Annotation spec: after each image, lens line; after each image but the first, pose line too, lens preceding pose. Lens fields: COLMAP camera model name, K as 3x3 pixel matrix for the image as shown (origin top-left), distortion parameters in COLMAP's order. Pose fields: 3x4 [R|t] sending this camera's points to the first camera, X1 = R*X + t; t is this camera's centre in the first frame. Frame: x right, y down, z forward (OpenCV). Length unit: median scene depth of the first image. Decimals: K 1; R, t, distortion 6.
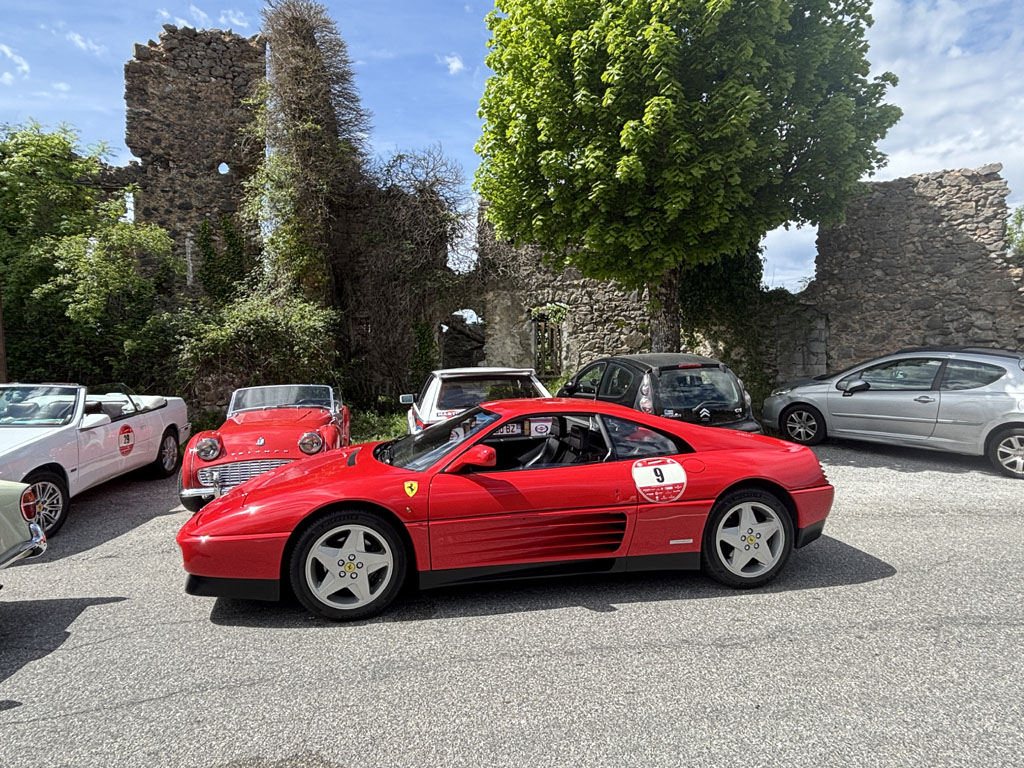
lens RADIAL K [[614.3, 0, 512.0], [0, 614.3, 384.0], [0, 0, 1]] dist [0.064075, -0.039493]
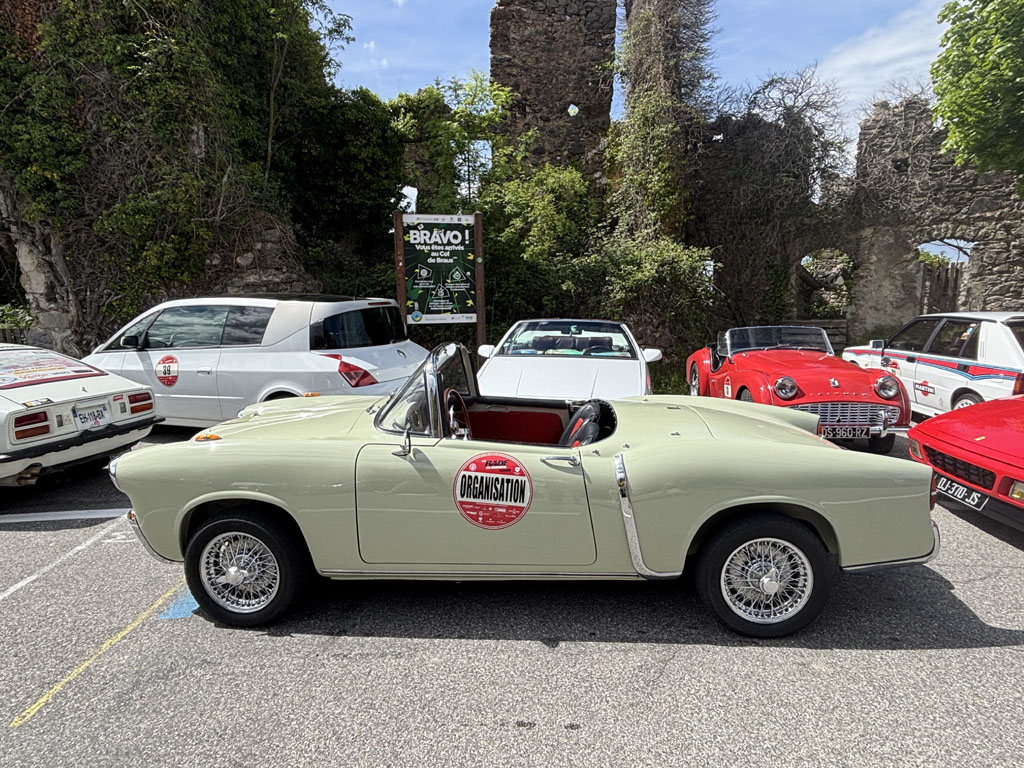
lens RADIAL K [[614.3, 0, 512.0], [0, 614.3, 384.0], [0, 0, 1]] dist [0.064075, -0.039493]
pose [[0.967395, 0.049021, -0.248482, -0.300214], [-0.027508, 0.995623, 0.089325, 0.009583], [0.251773, -0.079578, 0.964509, -0.030936]]
